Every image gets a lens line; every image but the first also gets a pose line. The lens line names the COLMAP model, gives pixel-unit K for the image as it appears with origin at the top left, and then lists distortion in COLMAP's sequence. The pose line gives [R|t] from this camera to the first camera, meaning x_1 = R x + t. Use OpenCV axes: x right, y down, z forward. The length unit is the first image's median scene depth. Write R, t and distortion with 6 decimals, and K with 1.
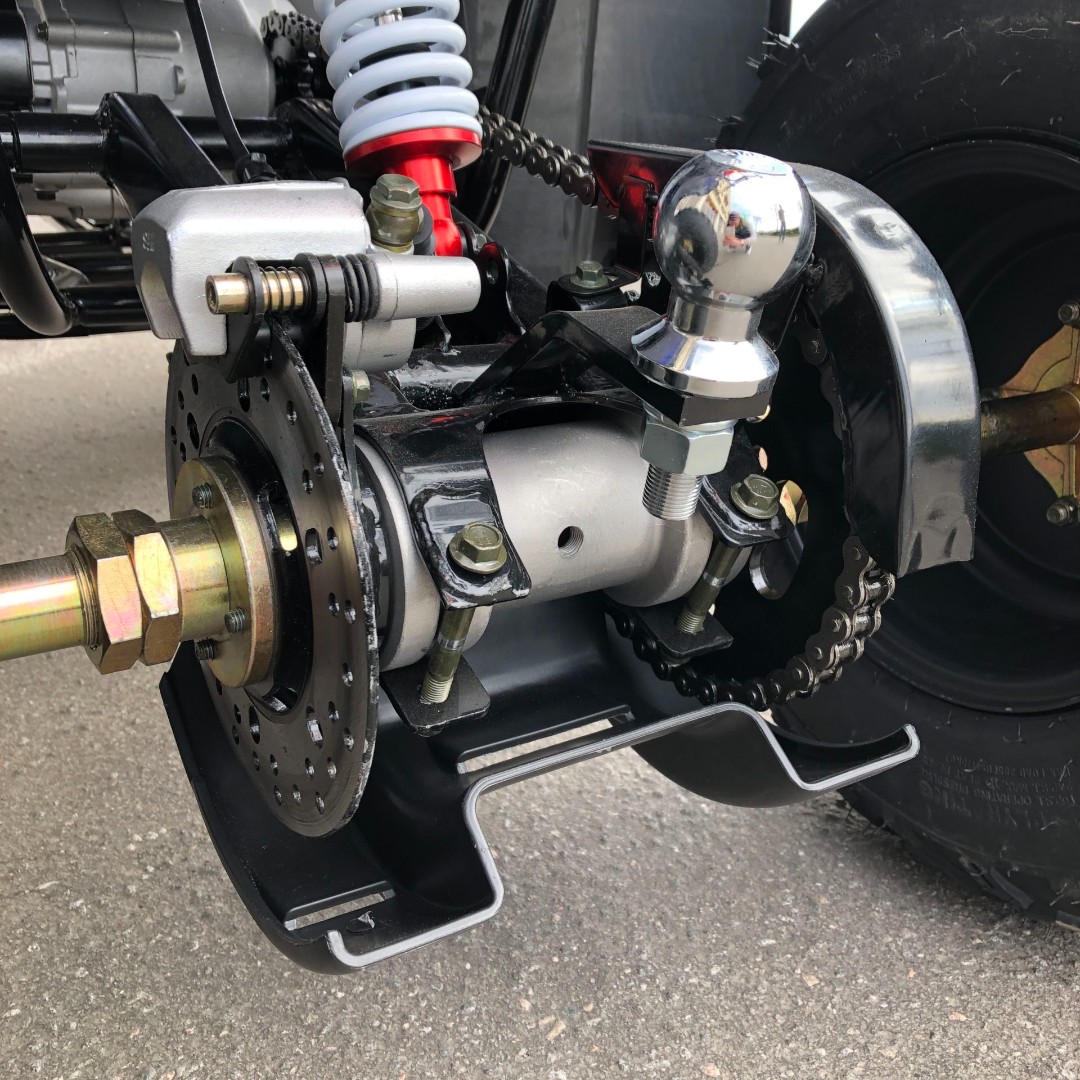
lens RADIAL K [[1197.3, 0, 540.0], [0, 1197.3, 540.0], [0, 0, 1]] dist [-0.036545, 0.095155]
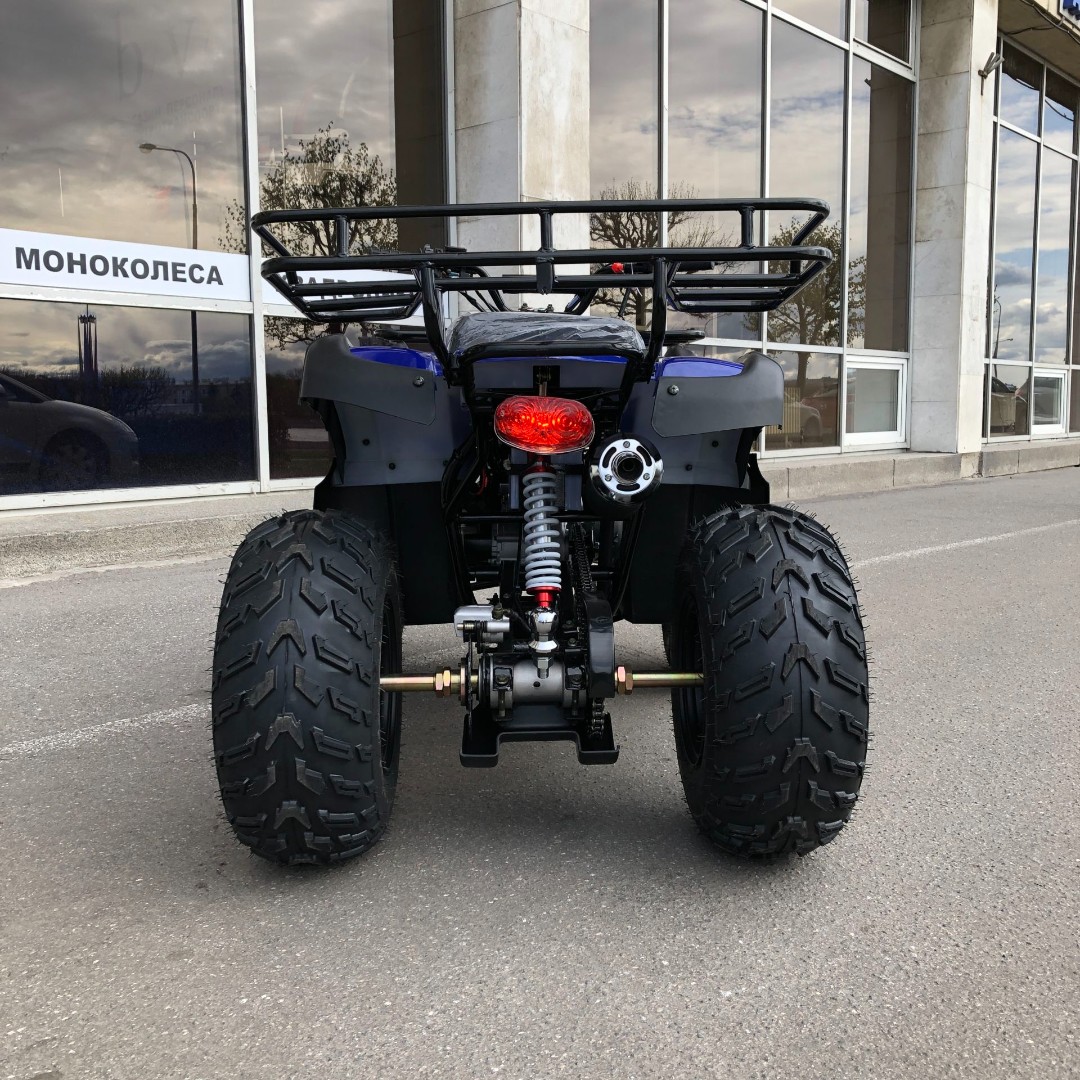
lens RADIAL K [[1197.3, 0, 540.0], [0, 1197.3, 540.0], [0, 0, 1]] dist [-0.036545, 0.095155]
pose [[0.863071, 0.043250, -0.503228, 2.438170], [-0.164025, 0.966327, -0.198263, 0.384314], [0.477708, 0.253657, 0.841103, -3.092499]]
